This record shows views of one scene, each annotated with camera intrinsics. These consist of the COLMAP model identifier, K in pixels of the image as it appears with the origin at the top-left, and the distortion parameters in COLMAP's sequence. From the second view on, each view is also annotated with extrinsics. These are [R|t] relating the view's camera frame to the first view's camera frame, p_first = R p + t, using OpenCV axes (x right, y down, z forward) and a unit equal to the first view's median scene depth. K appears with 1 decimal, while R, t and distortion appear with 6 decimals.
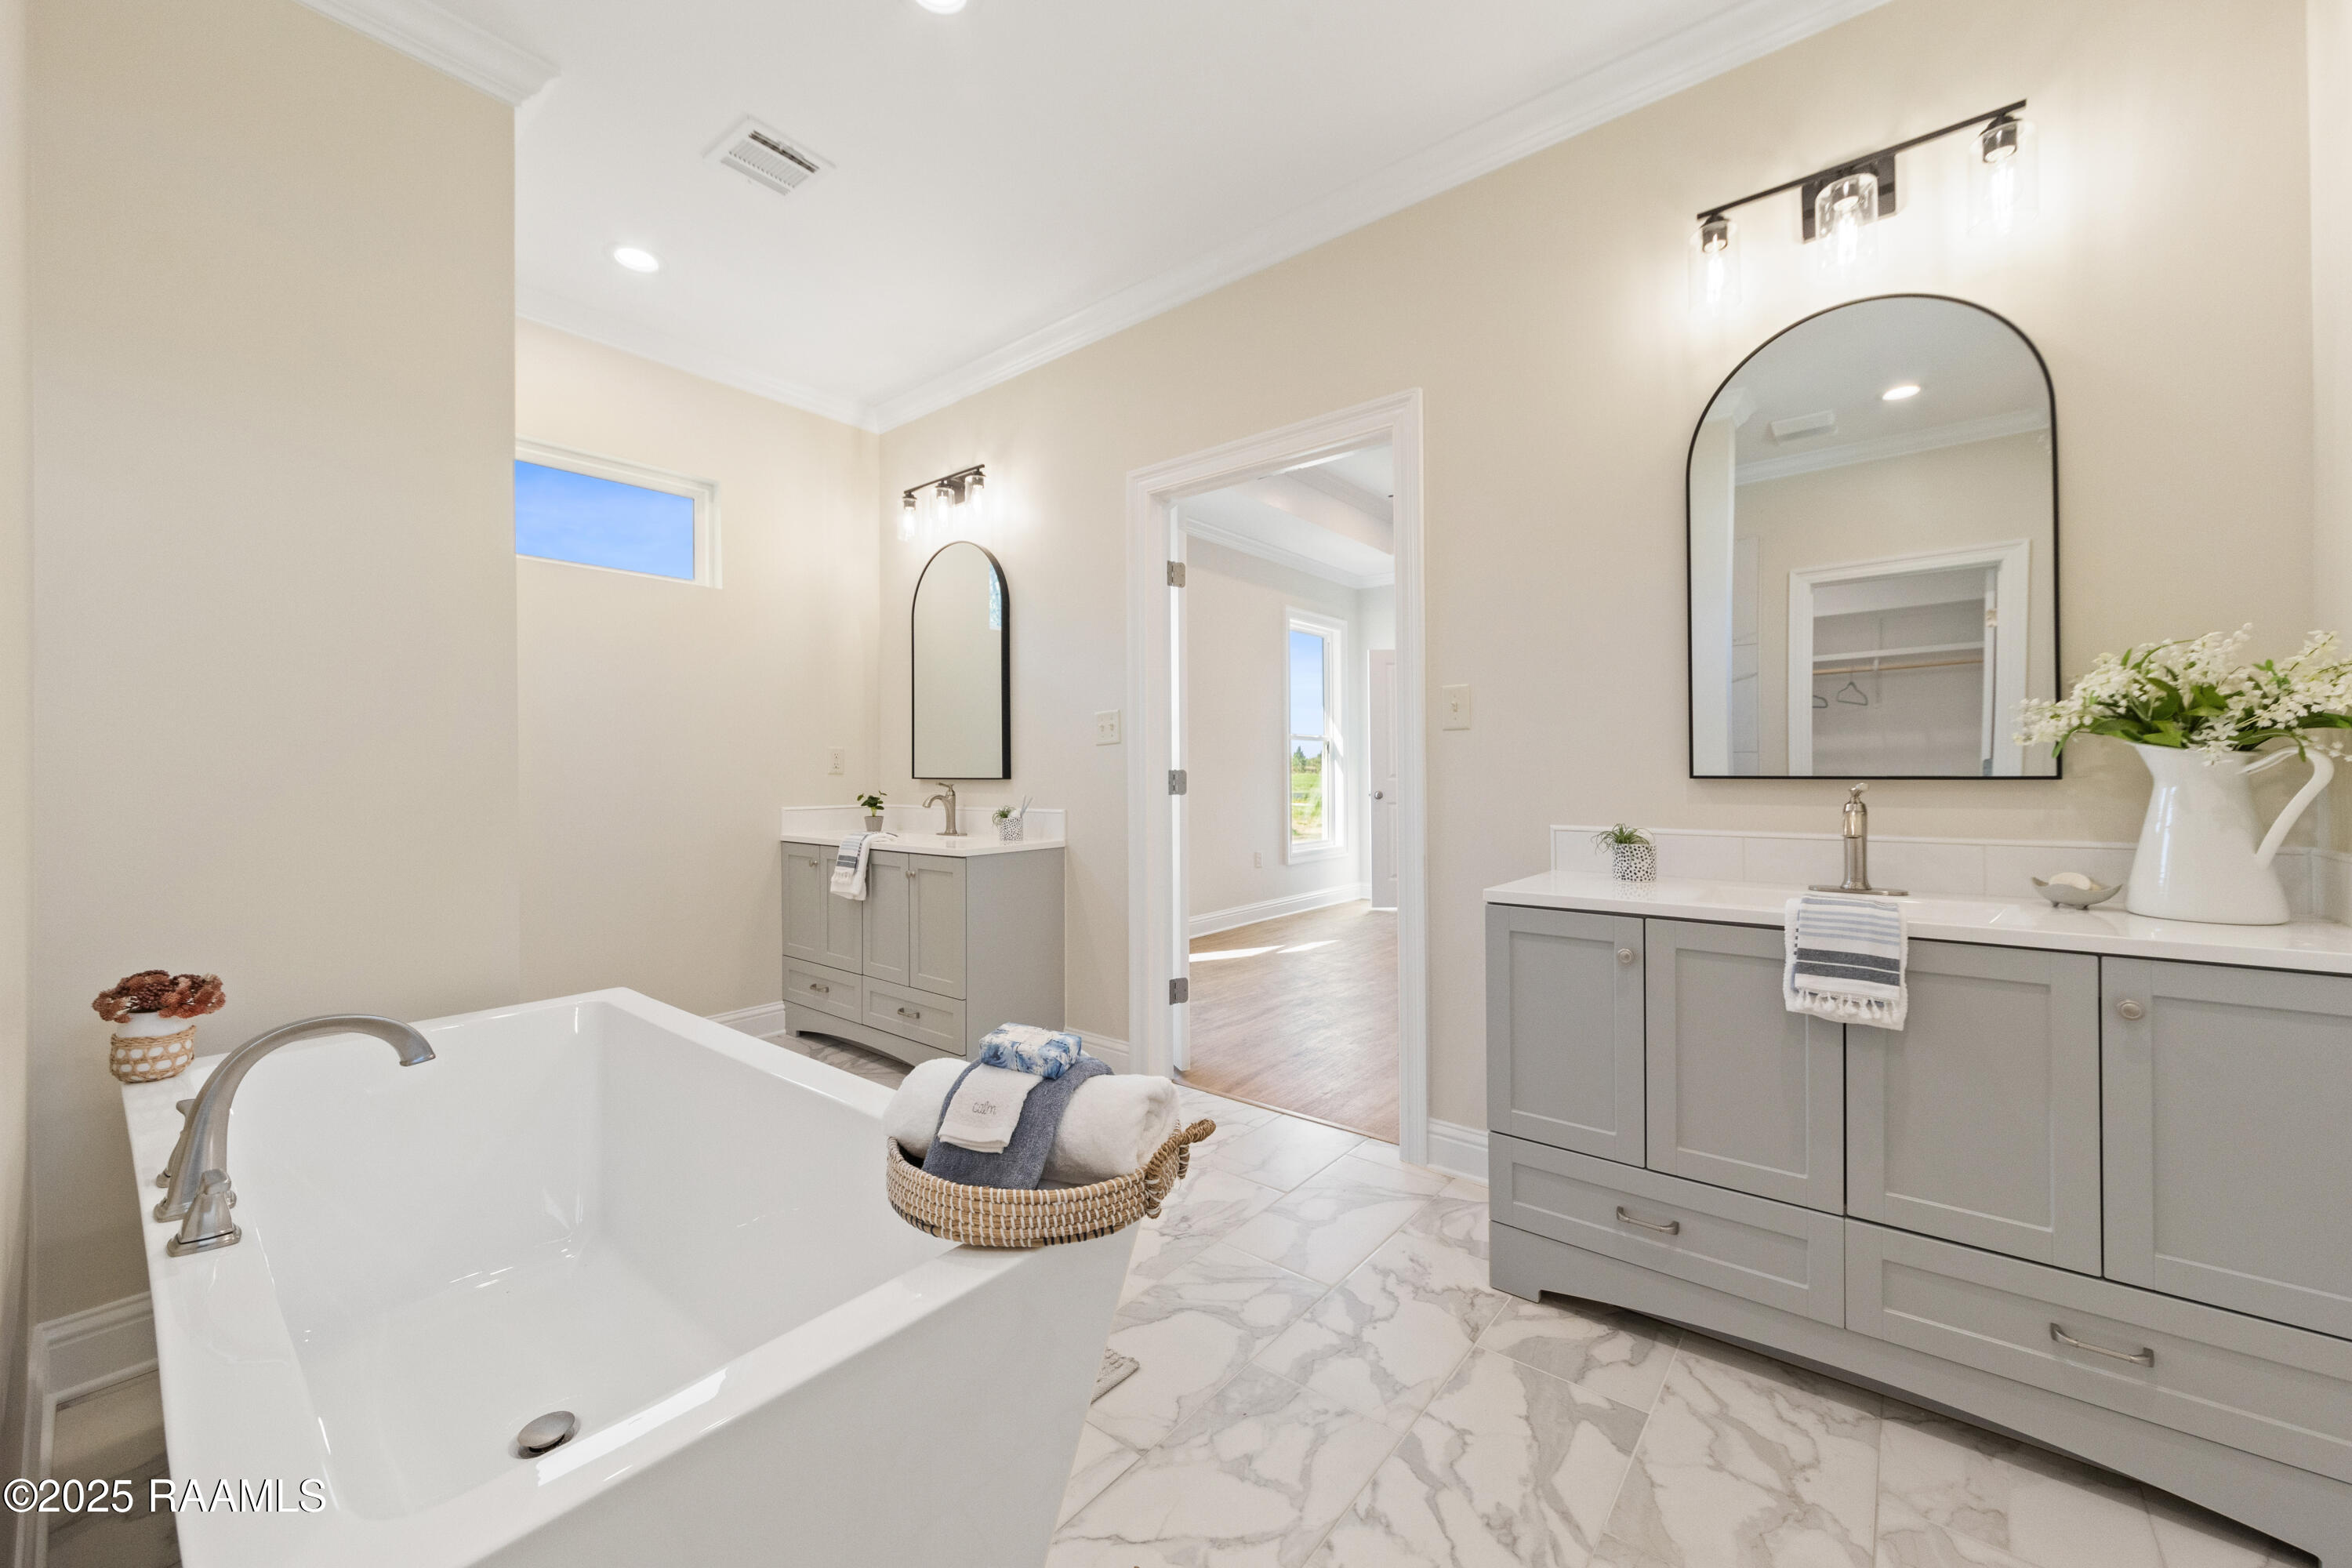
lens RADIAL K [[909.0, 0, 1164.4], [0, 909.0, 770.9], [0, 0, 1]] dist [-0.000773, 0.000055]
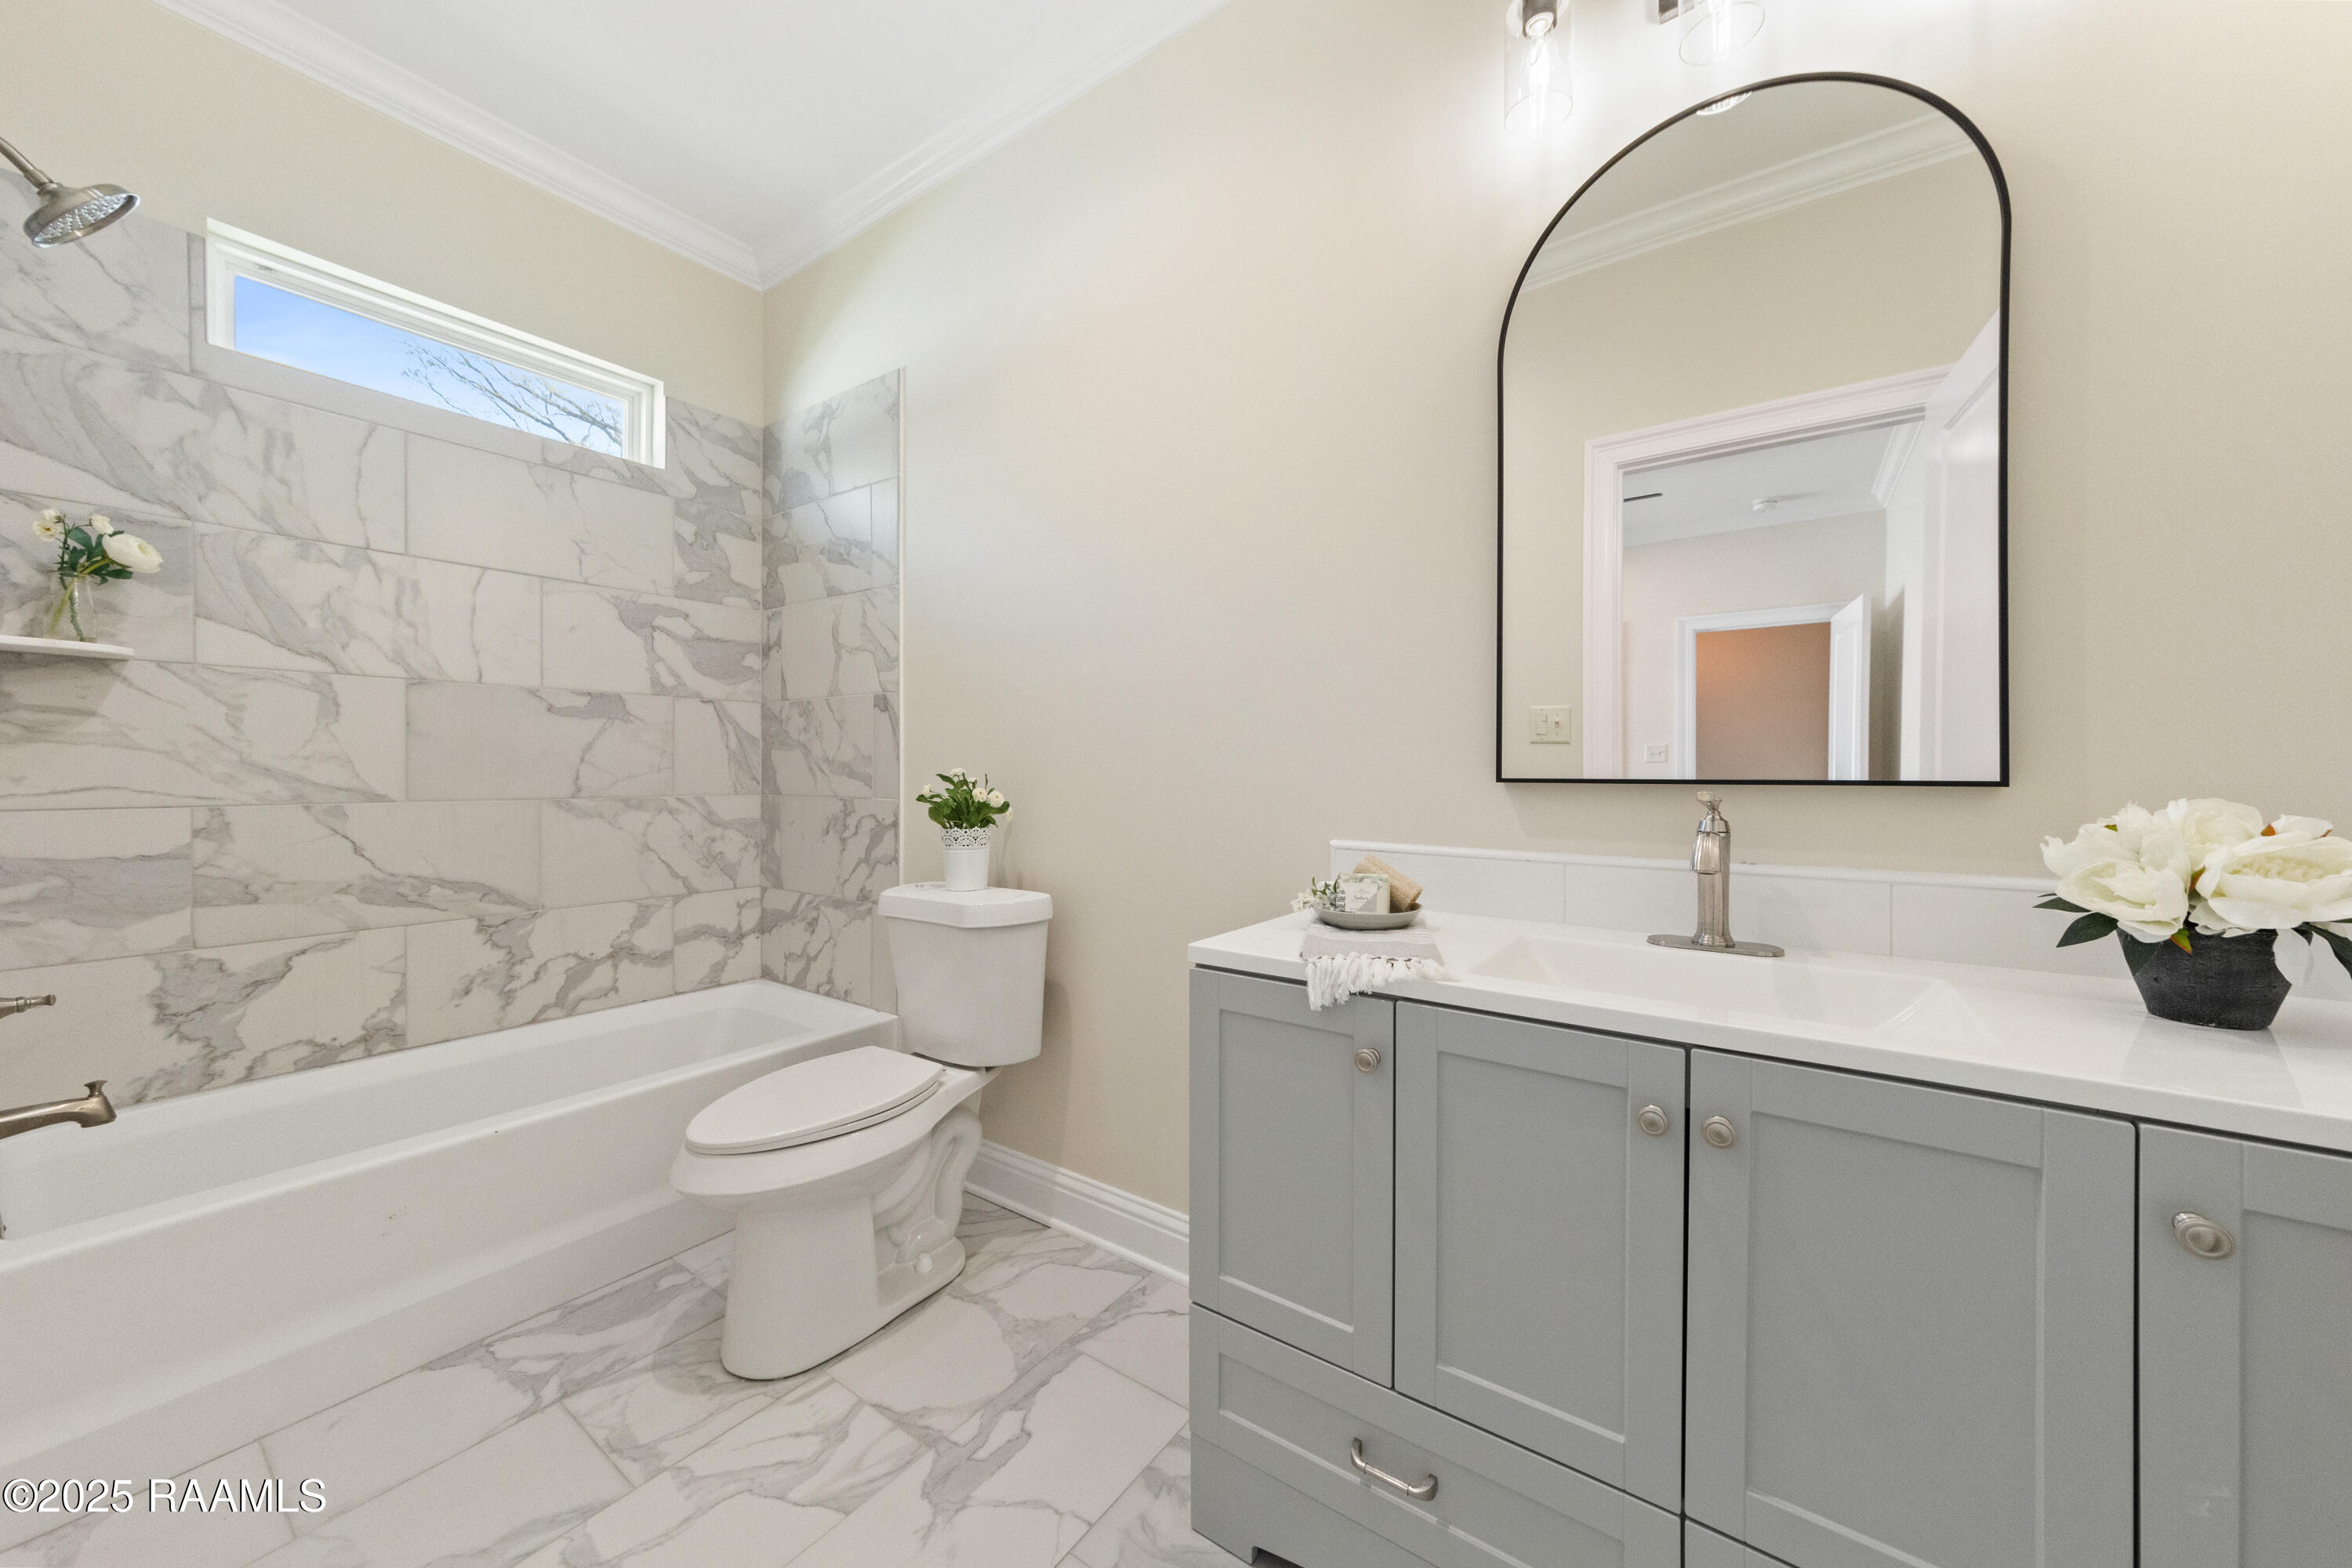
lens RADIAL K [[848.1, 0, 1176.0], [0, 848.1, 784.0], [0, 0, 1]] dist [0.001117, 0.000064]
pose [[0.997594, 0.004190, 0.069202, 0.322074], [-0.005161, 0.999891, 0.013865, 0.002205], [-0.069136, -0.014189, 0.997506, 0.404319]]
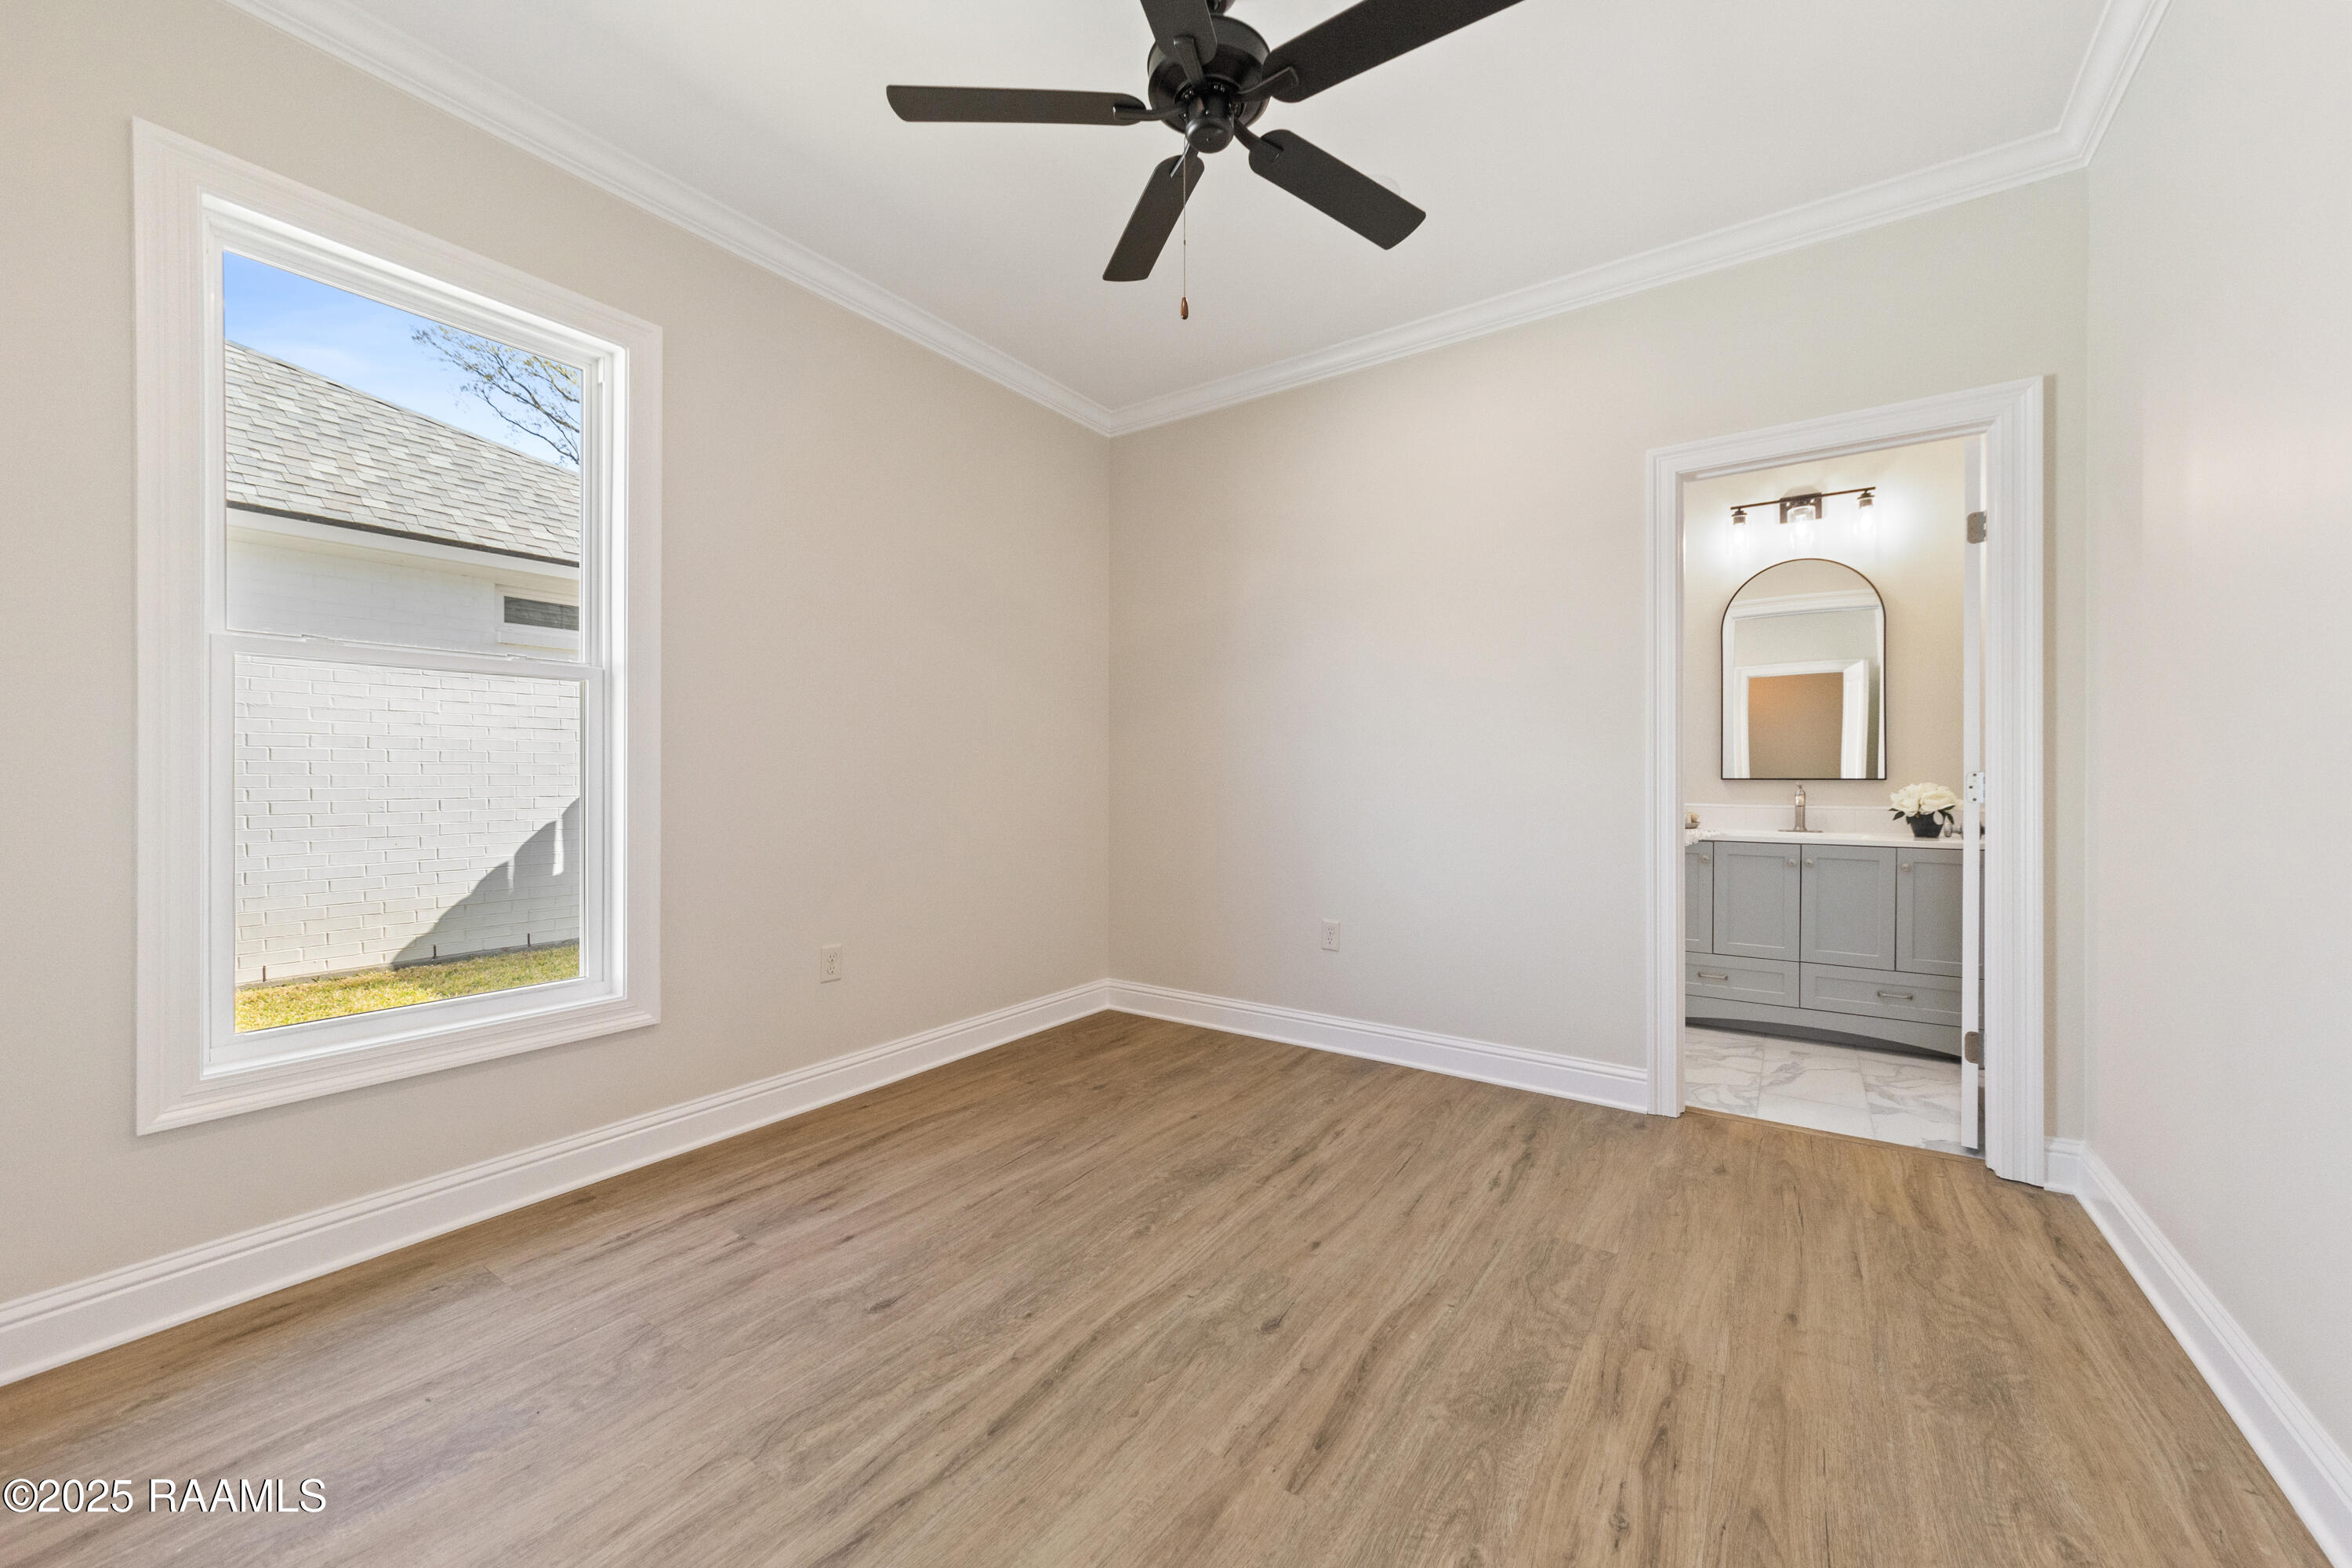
lens RADIAL K [[918.1, 0, 1180.7], [0, 918.1, 773.6], [0, 0, 1]] dist [0.011411, 0.000002]
pose [[0.995127, 0.005837, 0.098433, -1.010487], [-0.006359, 0.999967, 0.004989, -0.007343], [-0.098400, -0.005590, 0.995131, -1.139216]]
